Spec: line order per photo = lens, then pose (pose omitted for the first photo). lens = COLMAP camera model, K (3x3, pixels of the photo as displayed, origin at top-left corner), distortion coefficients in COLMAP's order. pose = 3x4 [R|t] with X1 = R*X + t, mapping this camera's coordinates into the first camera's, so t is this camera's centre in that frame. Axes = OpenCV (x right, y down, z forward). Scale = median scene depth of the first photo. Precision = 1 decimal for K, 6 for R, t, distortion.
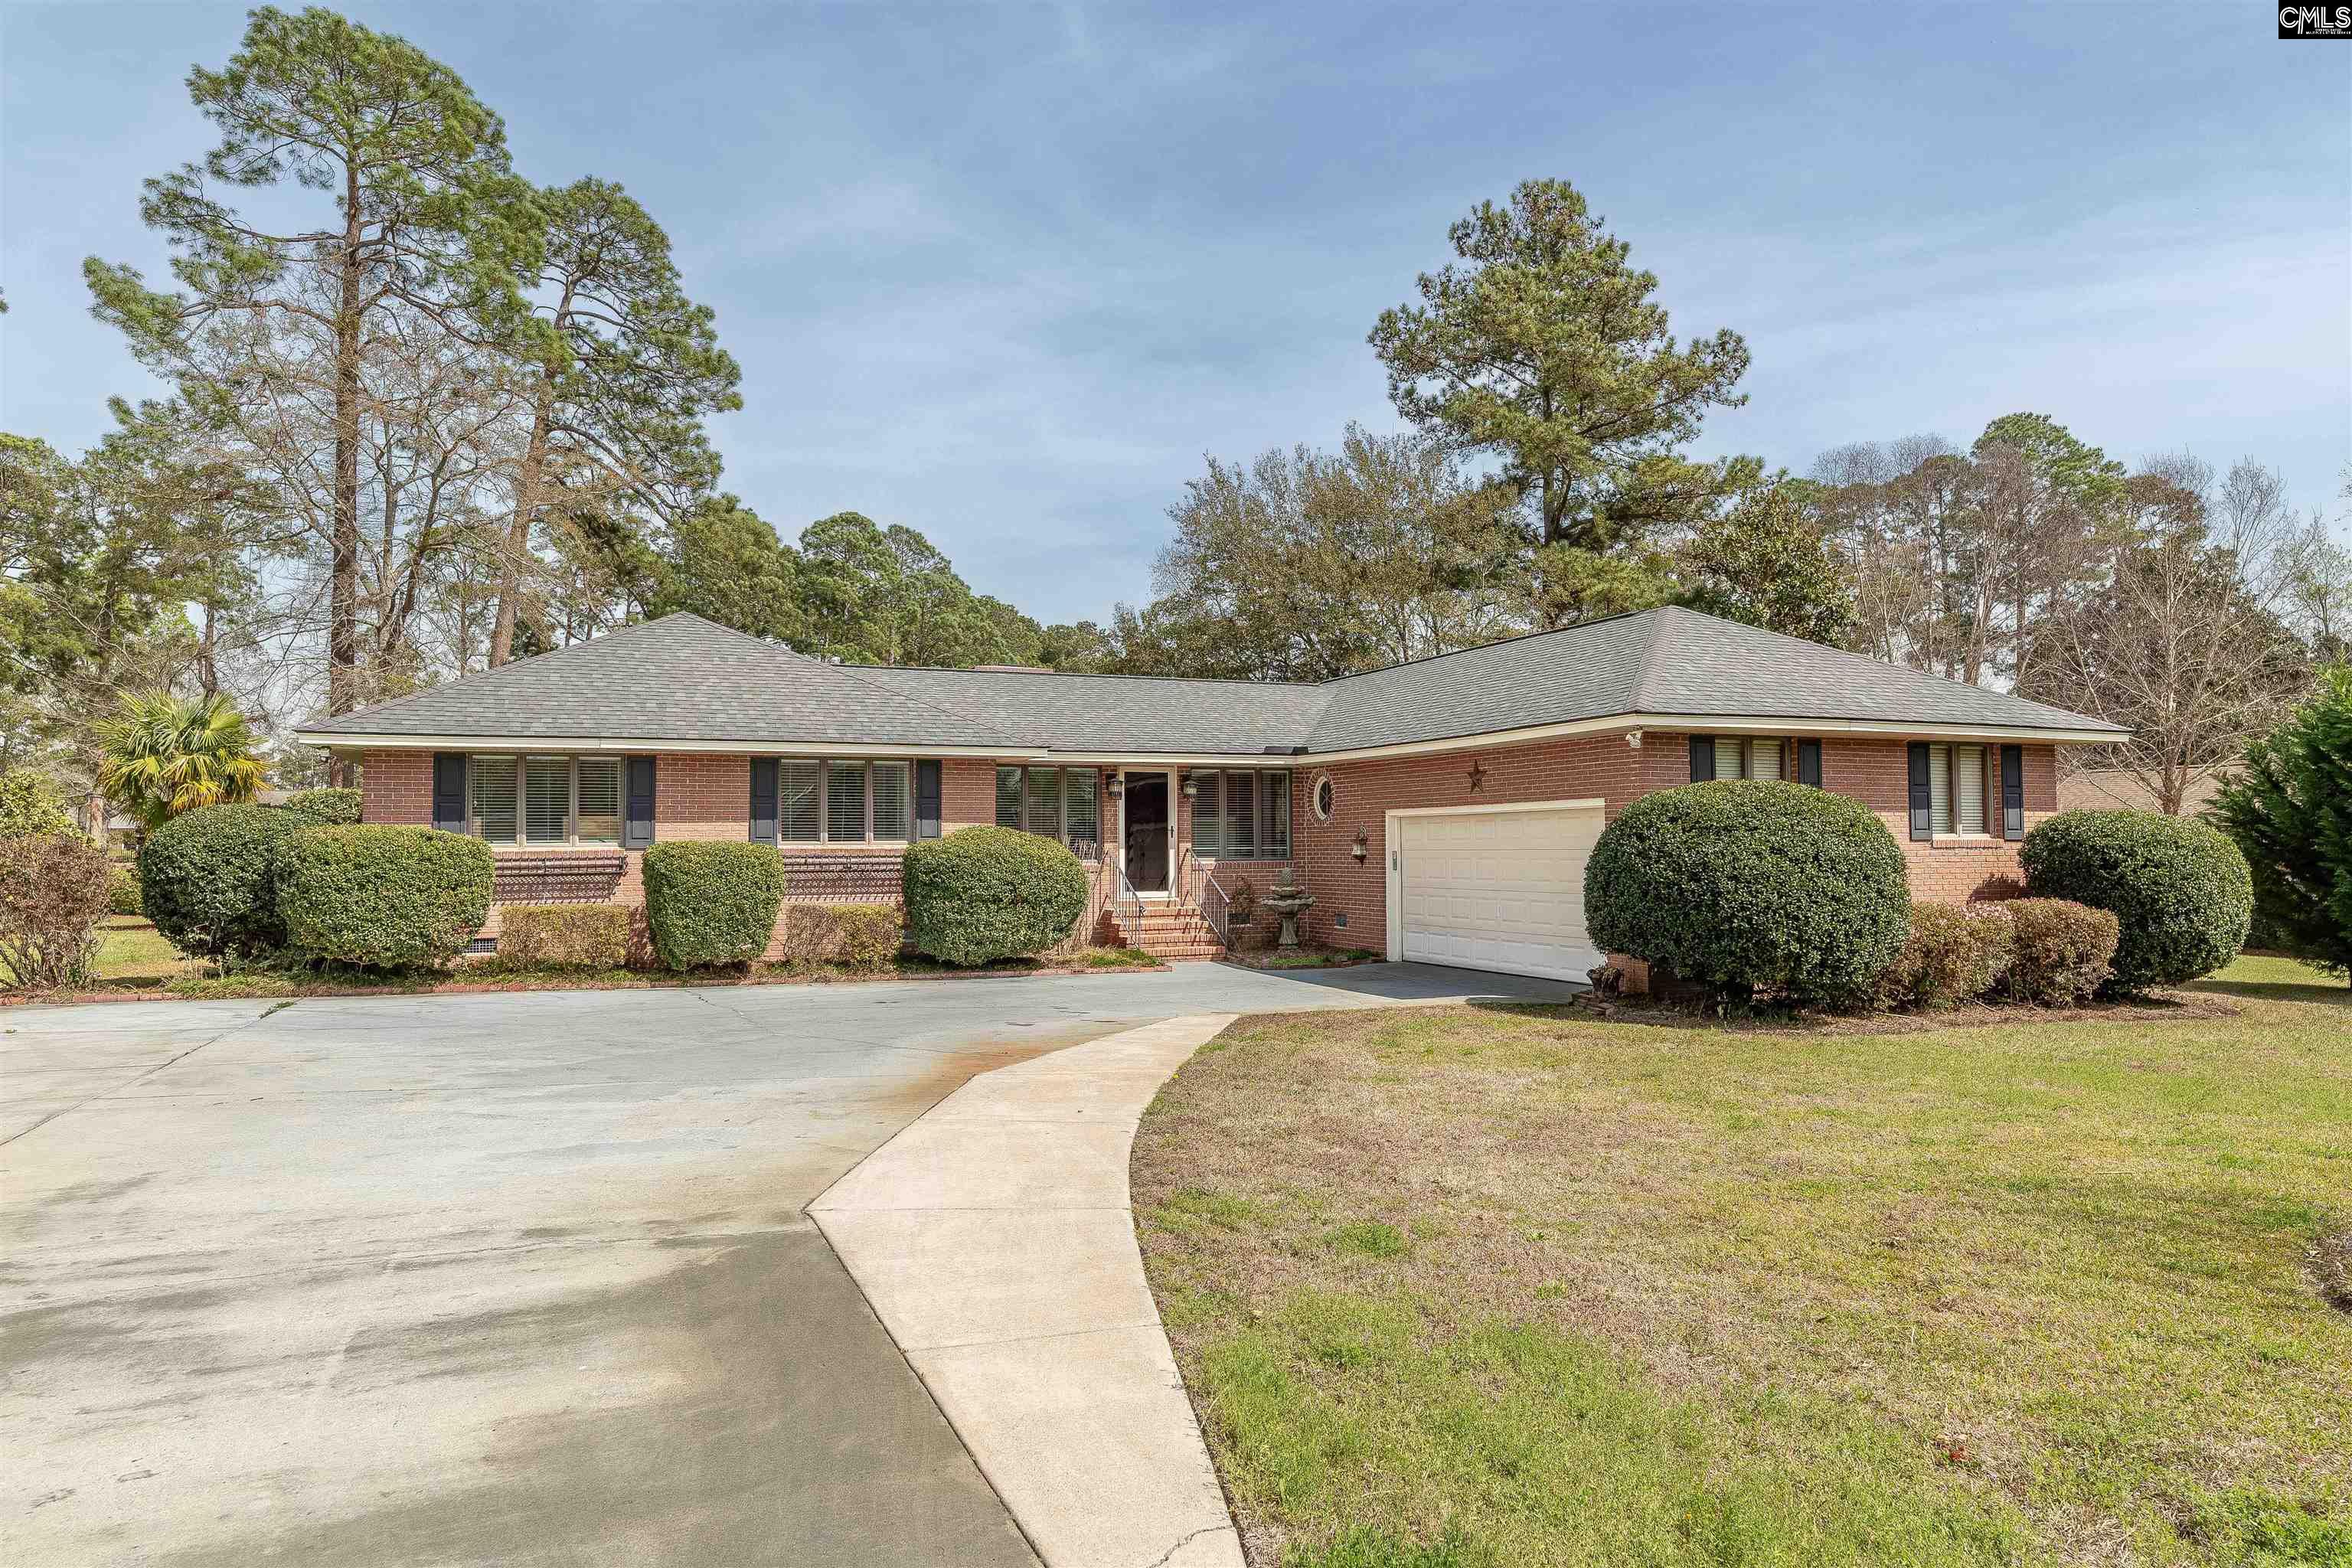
lens RADIAL K [[1402.8, 0, 1176.0], [0, 1402.8, 784.0], [0, 0, 1]] dist [-0.005188, -0.002011]
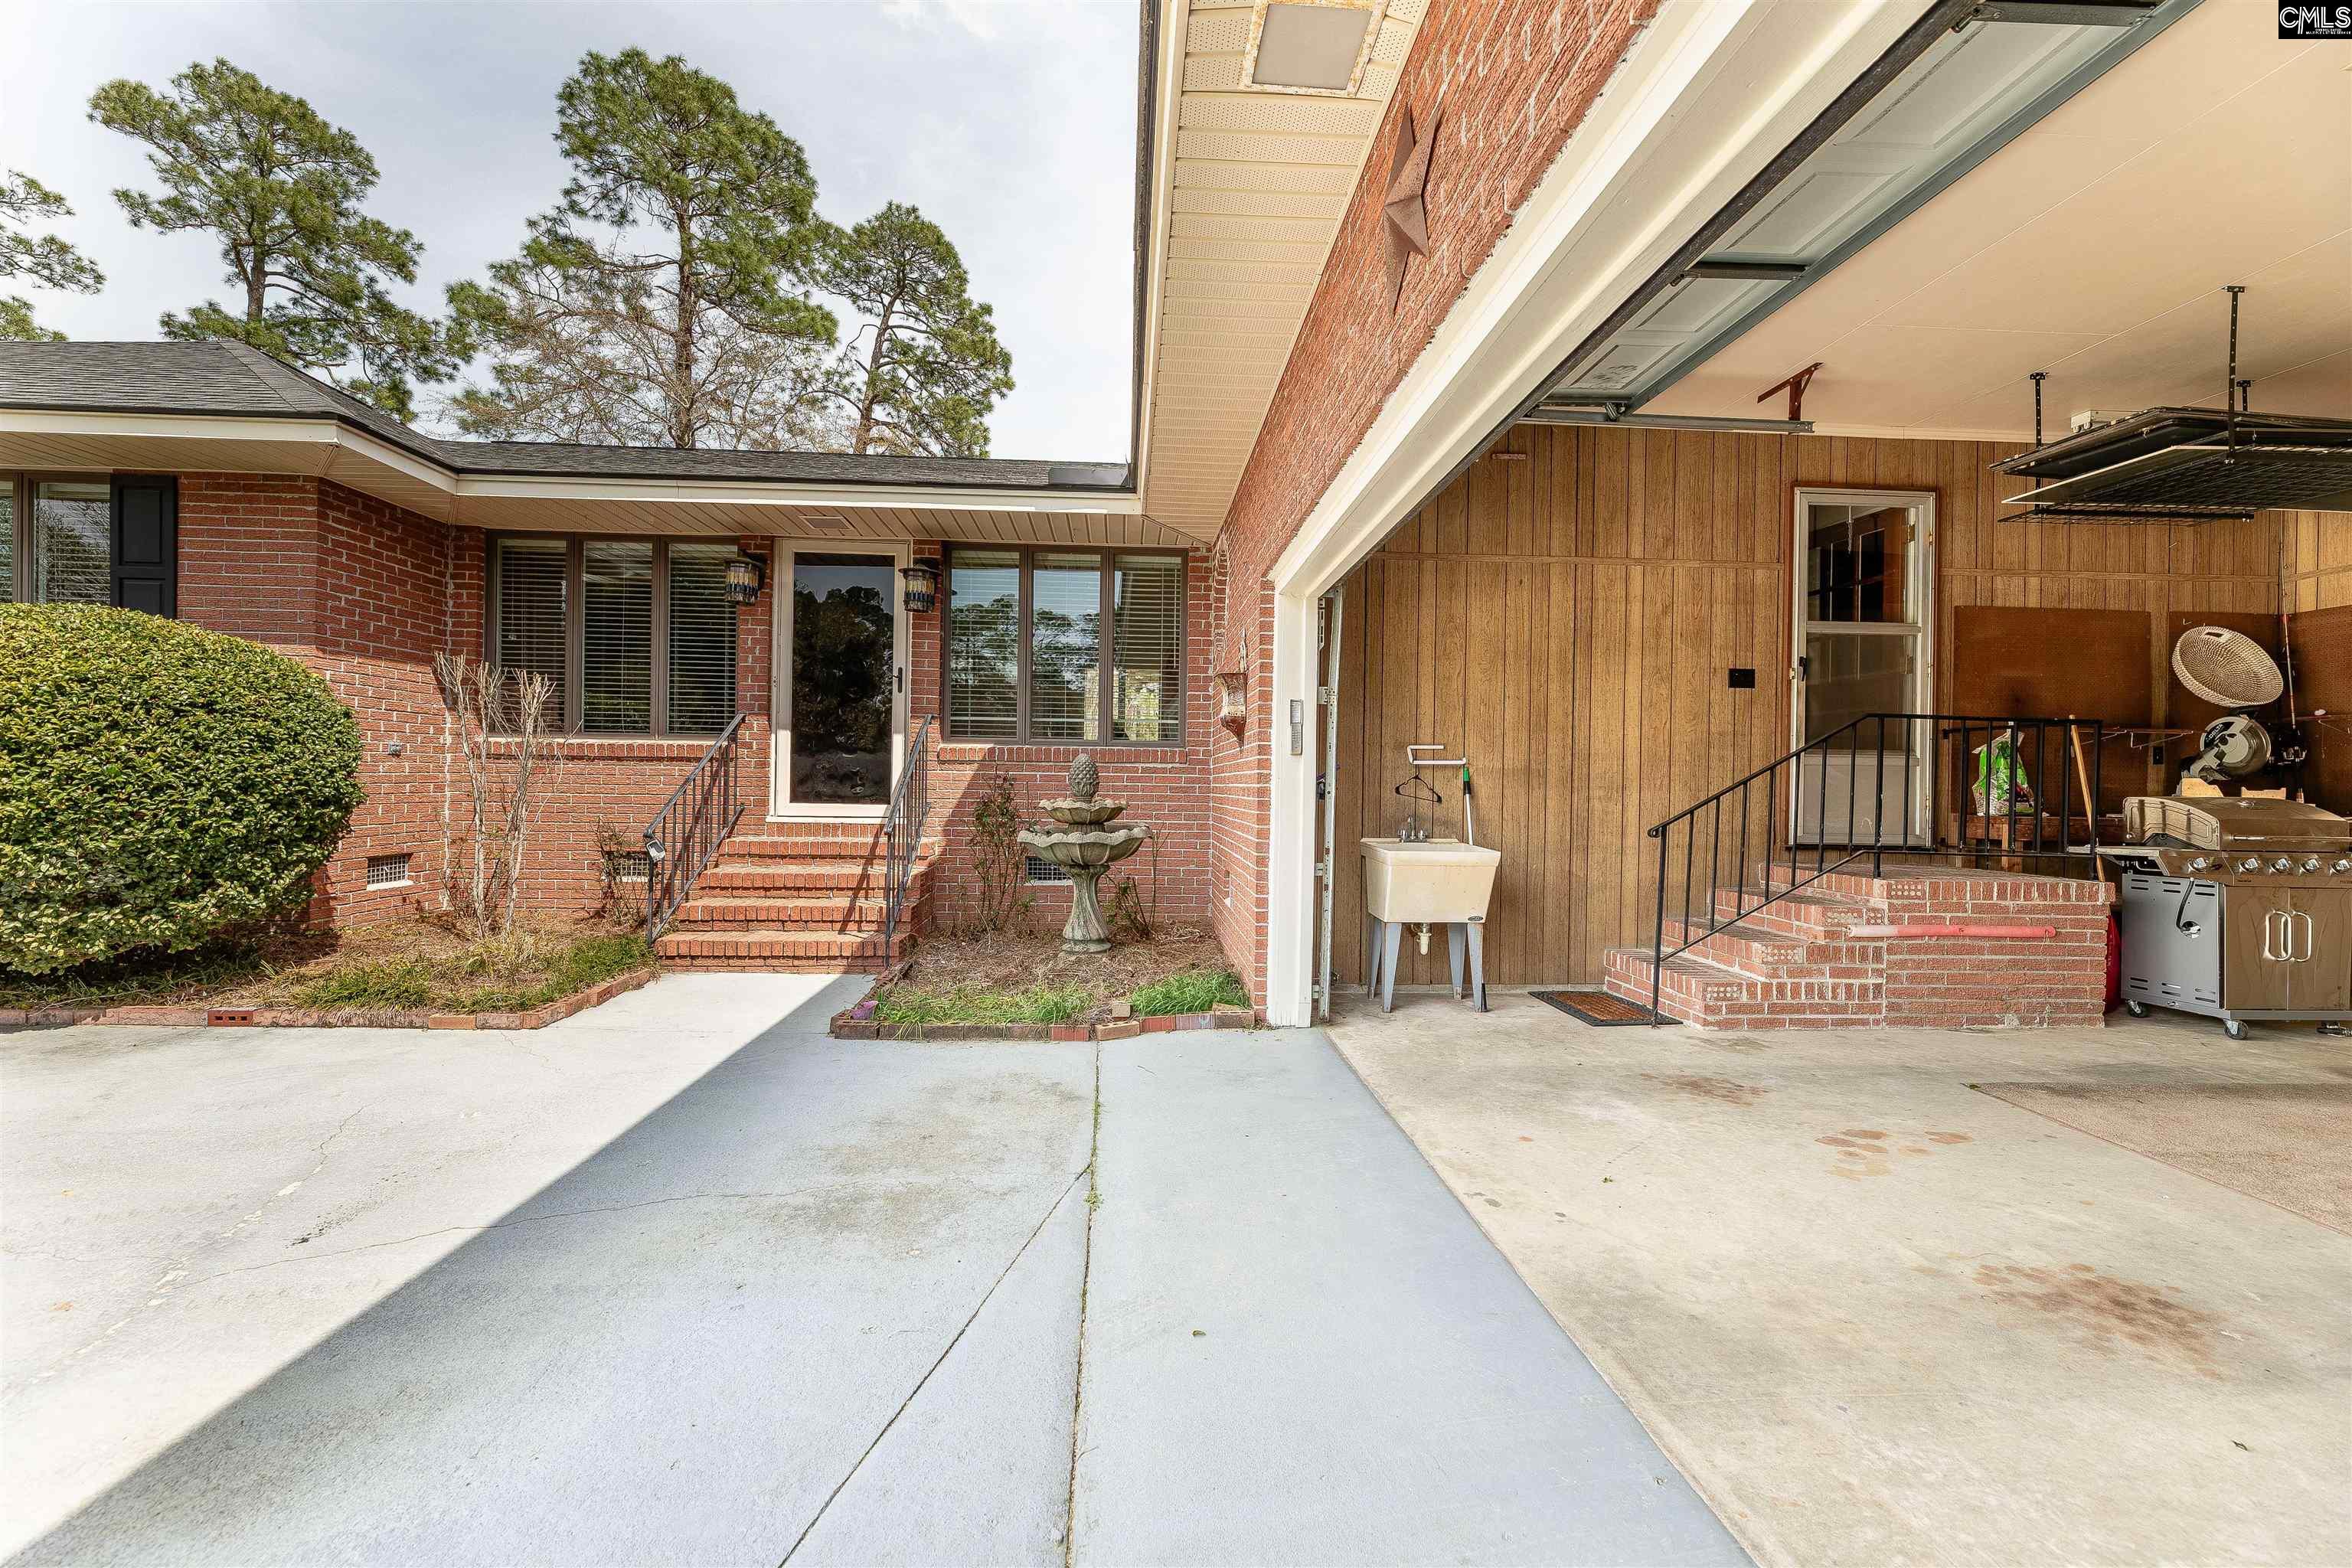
lens RADIAL K [[965.1, 0, 1176.0], [0, 965.1, 784.0], [0, 0, 1]] dist [0.000852, 0.000117]
pose [[0.952274, 0.021851, -0.304461, 0.189146], [-0.009241, 0.999041, 0.042799, 0.055465], [0.305104, -0.037943, 0.951563, 0.730364]]
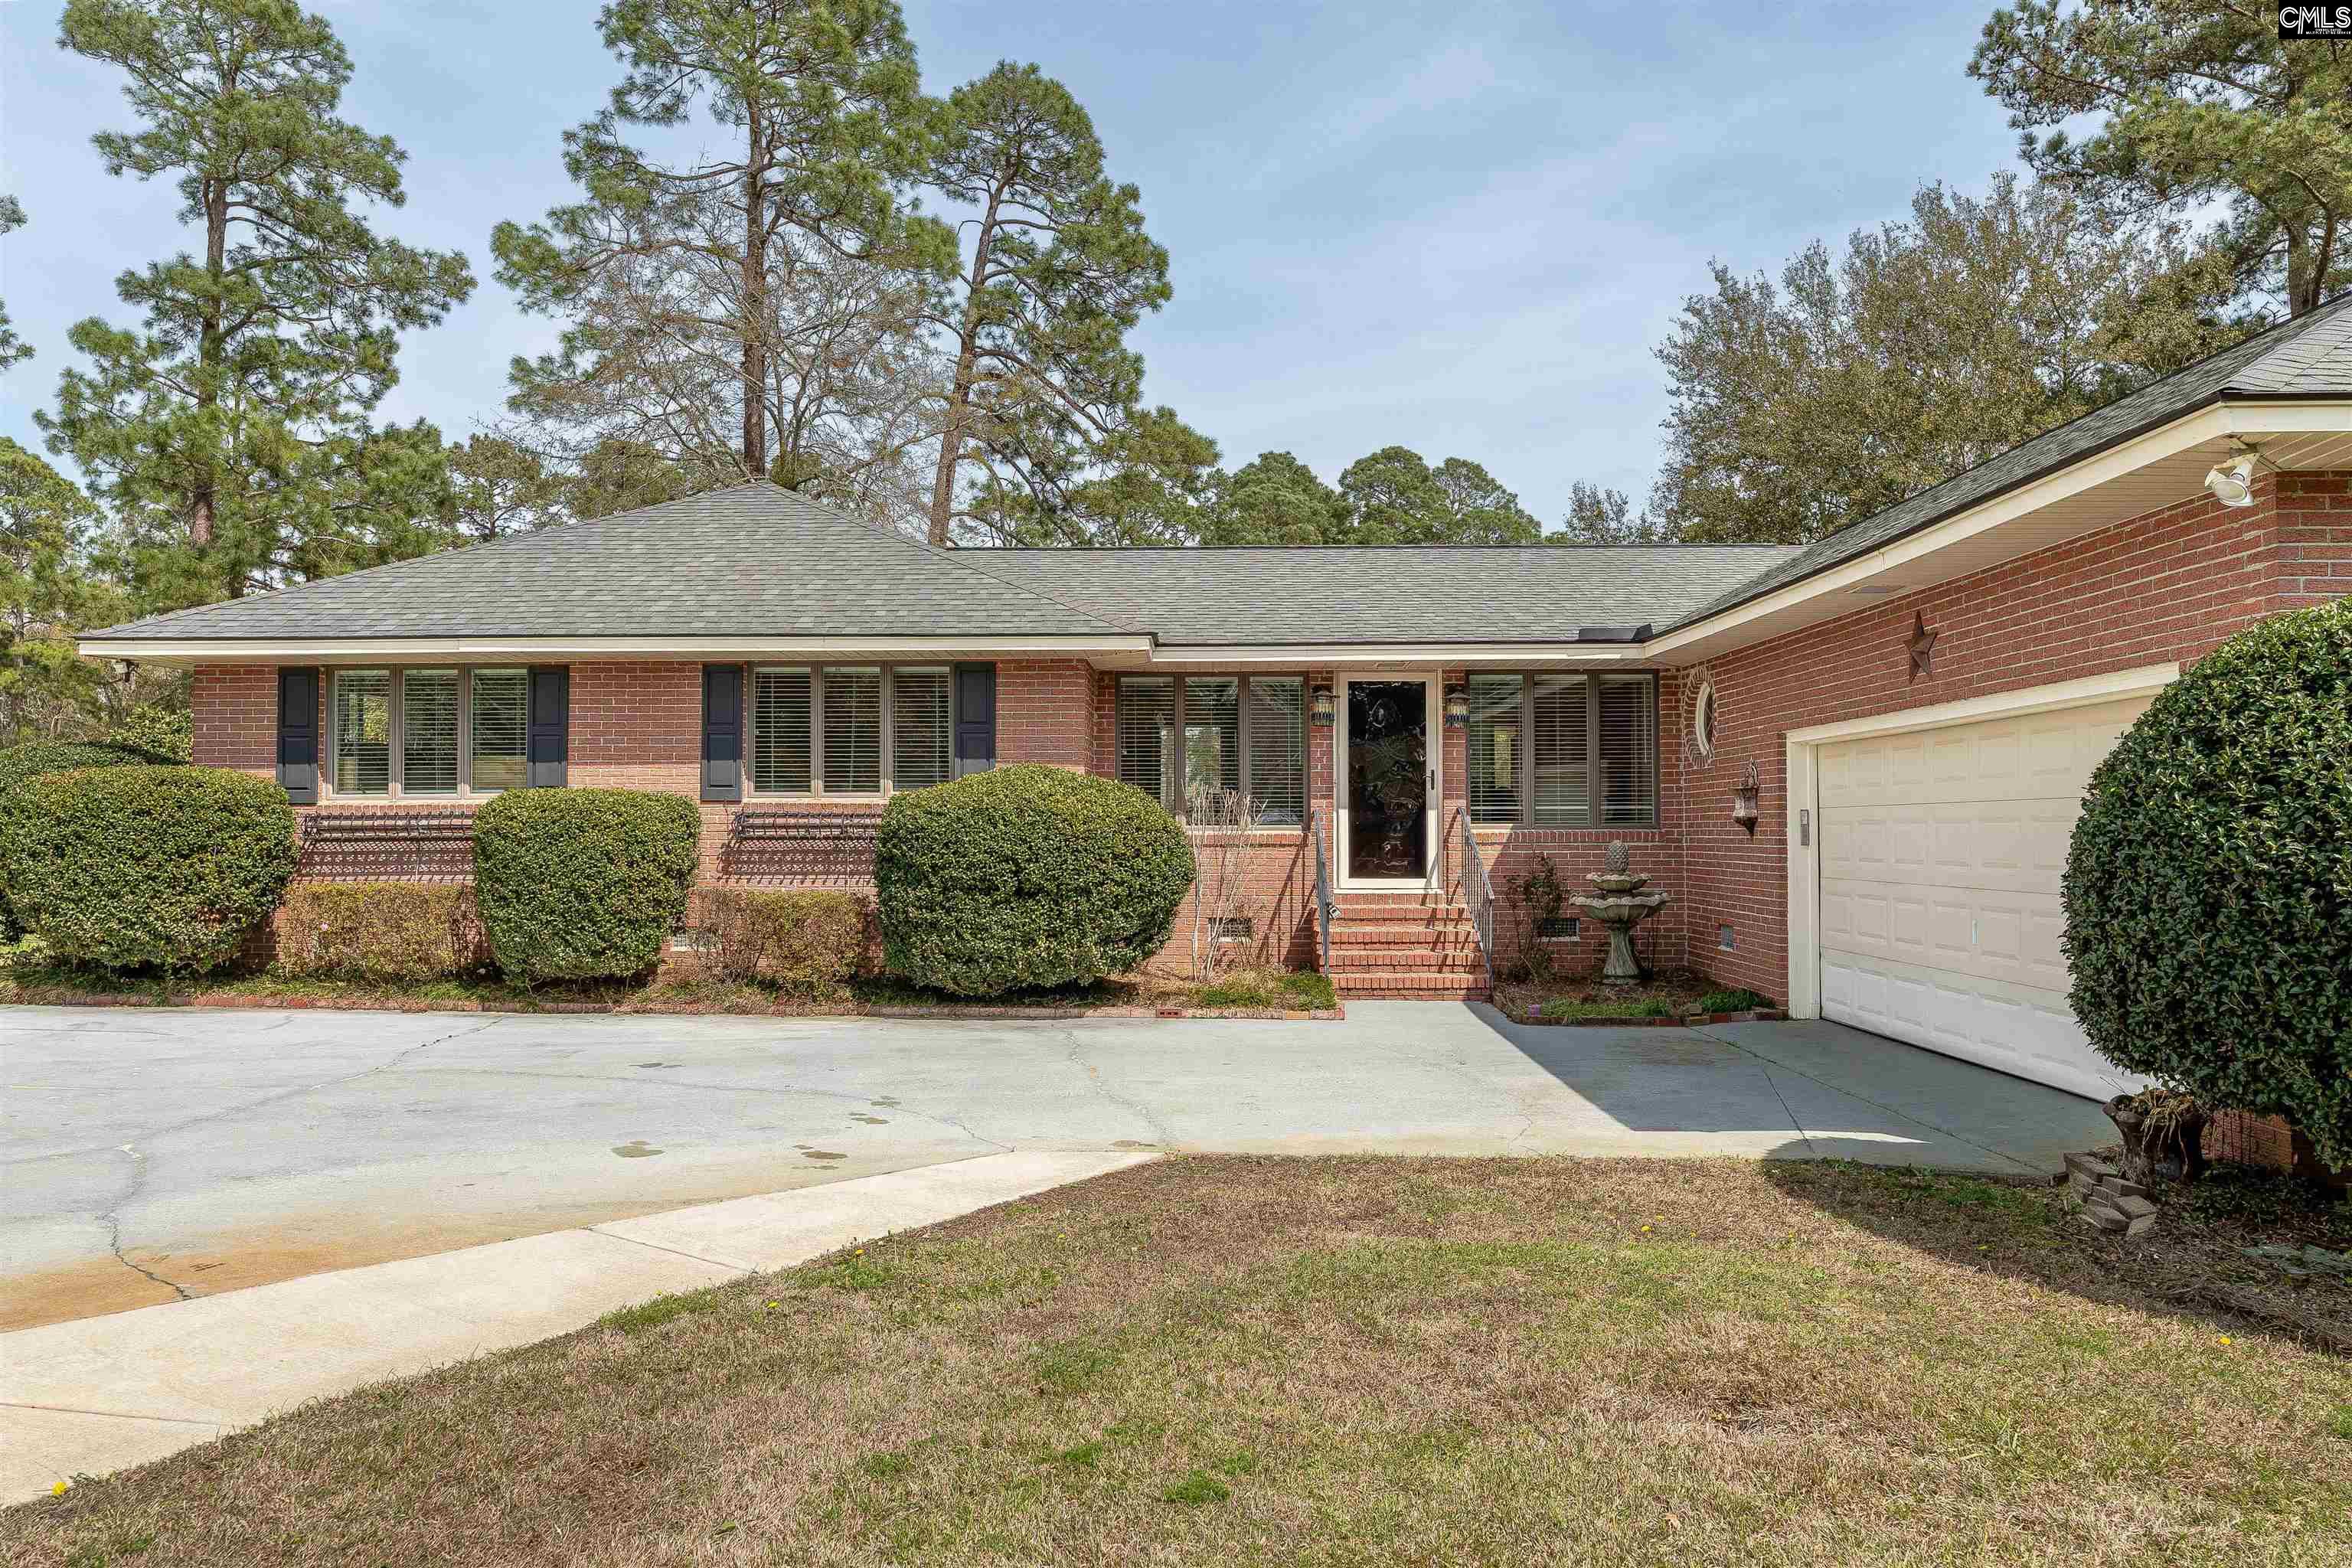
lens RADIAL K [[1545.4, 0, 1176.0], [0, 1545.4, 784.0], [0, 0, 1]] dist [0.002053, -0.002264]
pose [[0.920880, -0.006505, -0.389793, 0.157124], [0.013286, 0.999804, 0.014704, 0.025204], [0.389620, -0.018719, 0.920785, 0.355589]]
